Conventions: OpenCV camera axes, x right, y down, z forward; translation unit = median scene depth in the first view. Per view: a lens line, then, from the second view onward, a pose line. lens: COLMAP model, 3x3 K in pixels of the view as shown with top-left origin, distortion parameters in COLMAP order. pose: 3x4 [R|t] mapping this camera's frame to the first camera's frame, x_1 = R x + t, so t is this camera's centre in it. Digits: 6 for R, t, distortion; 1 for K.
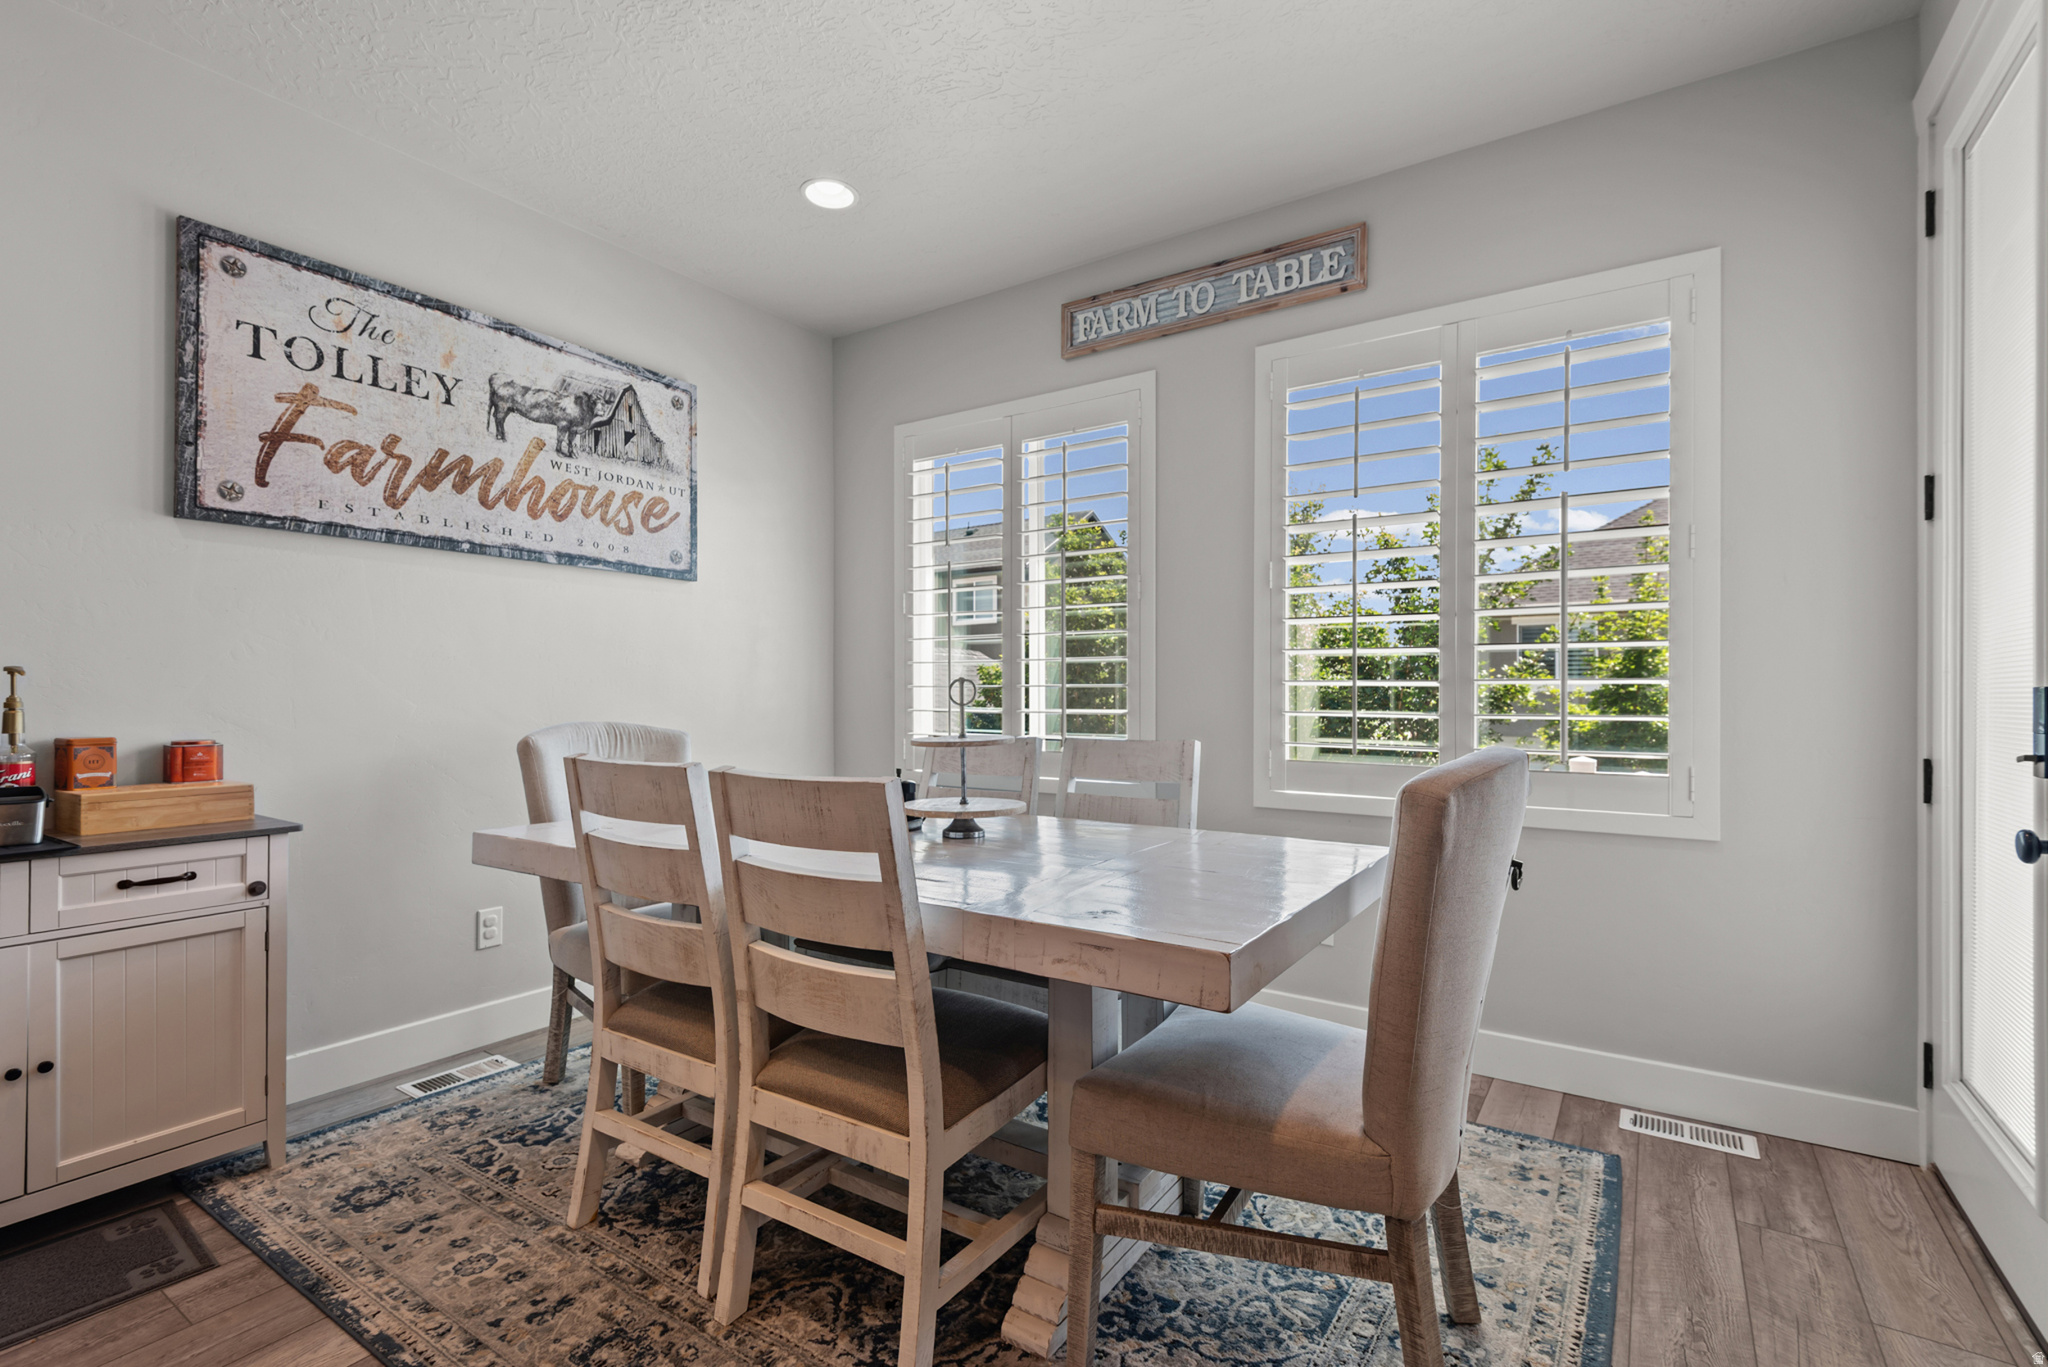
lens RADIAL K [[916.9, 0, 1032.0], [0, 916.9, 687.8], [0, 0, 1]] dist [0.017858, -0.004240]
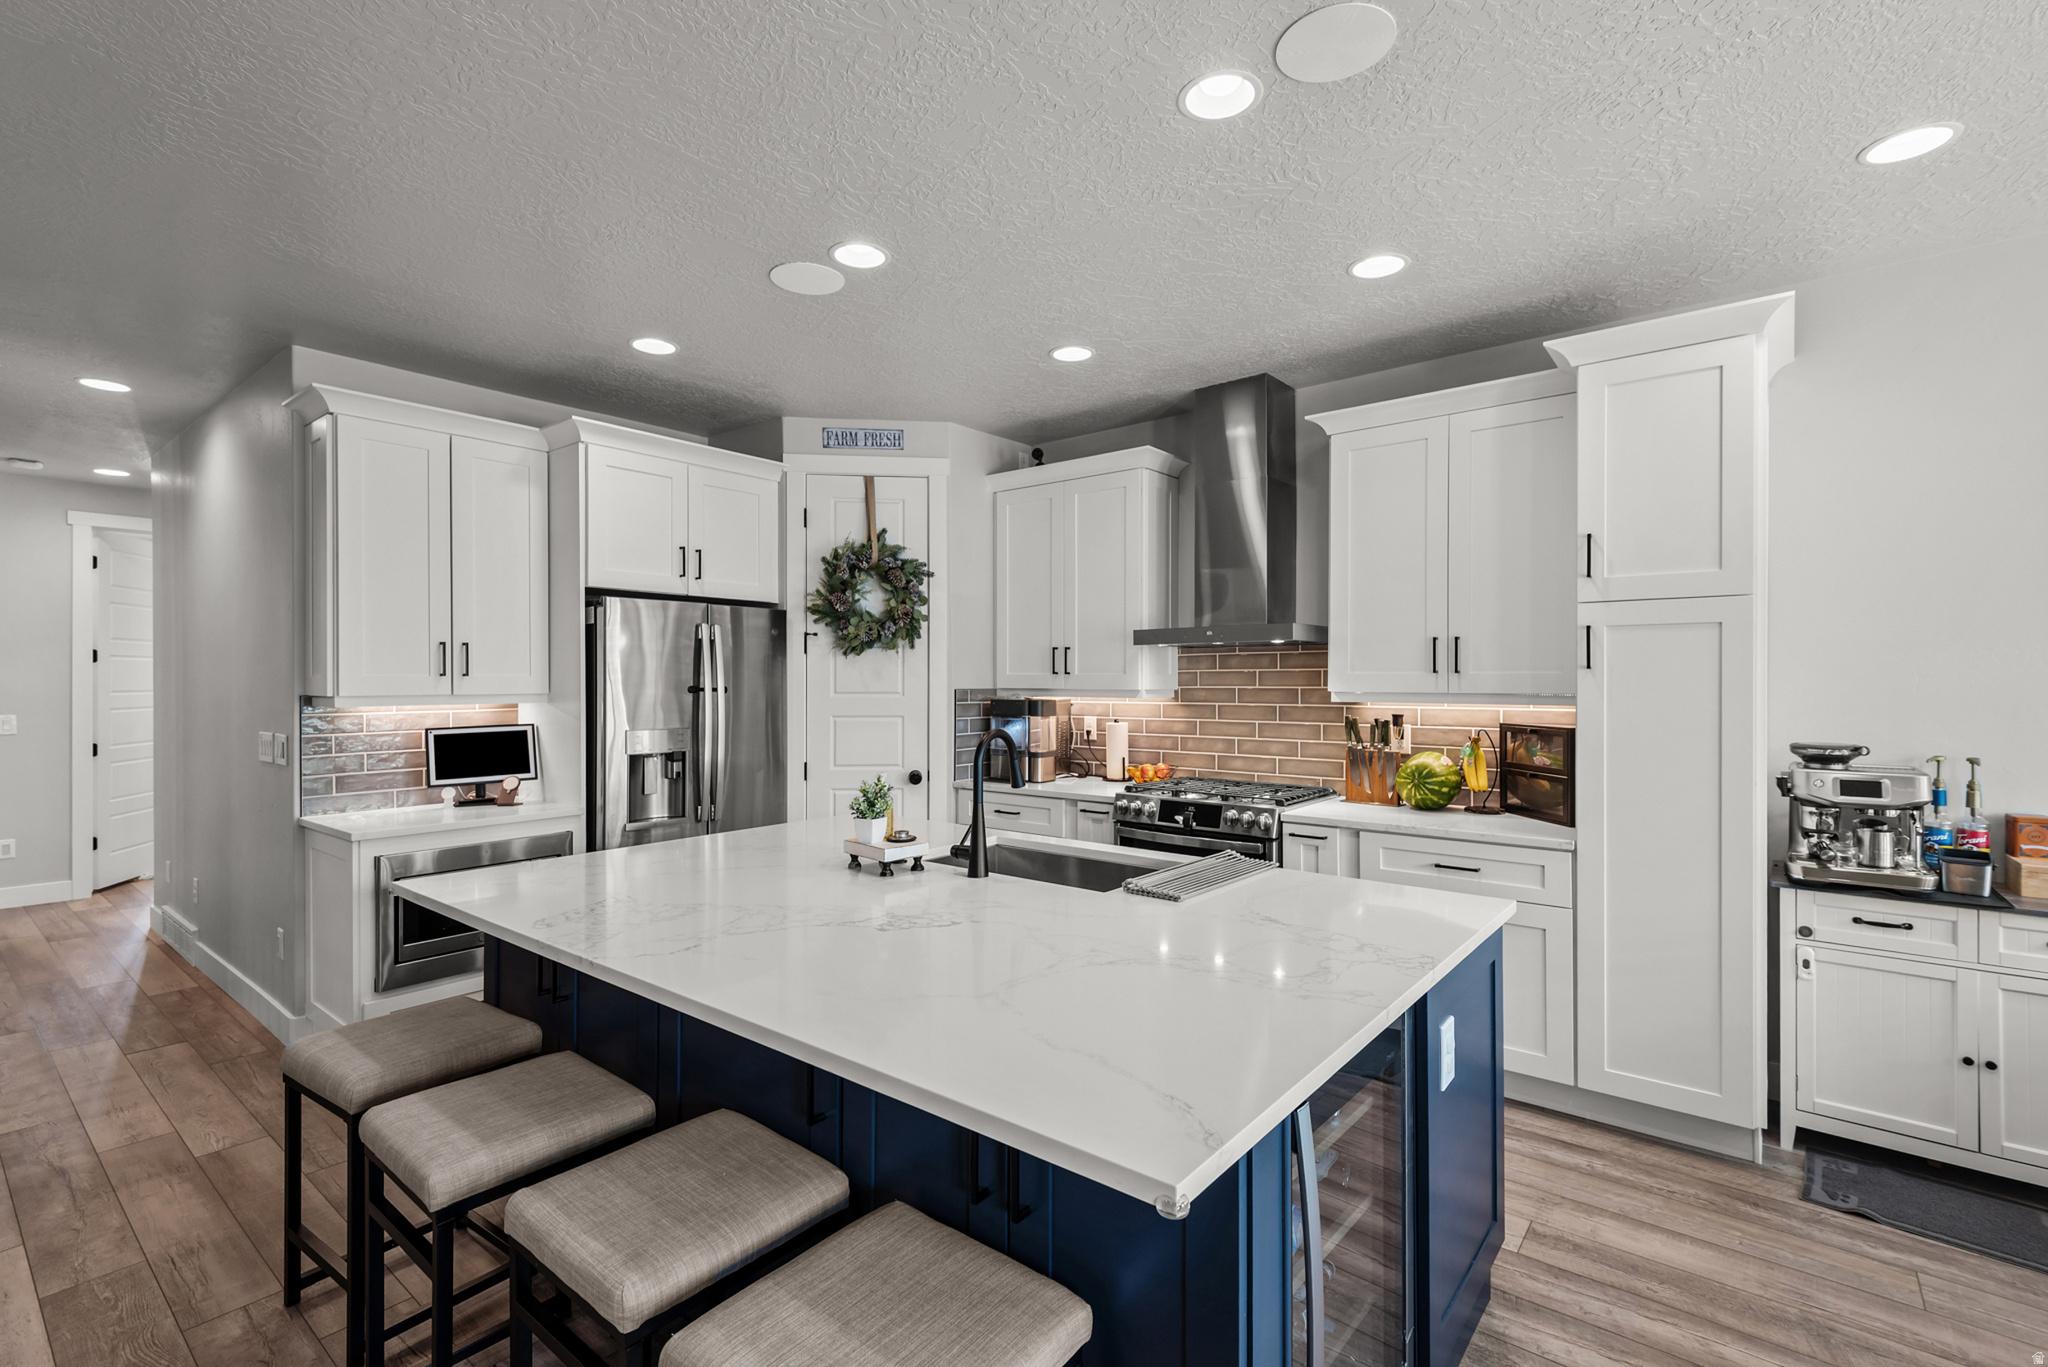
lens RADIAL K [[916.9, 0, 1023.7], [0, 916.9, 690.1], [0, 0, 1]] dist [0.017858, -0.004240]
pose [[-0.091933, 0.008243, -0.995731, 0.381268], [0.002517, 0.999964, 0.008046, -0.140762], [0.995762, -0.001767, -0.091950, -0.250840]]
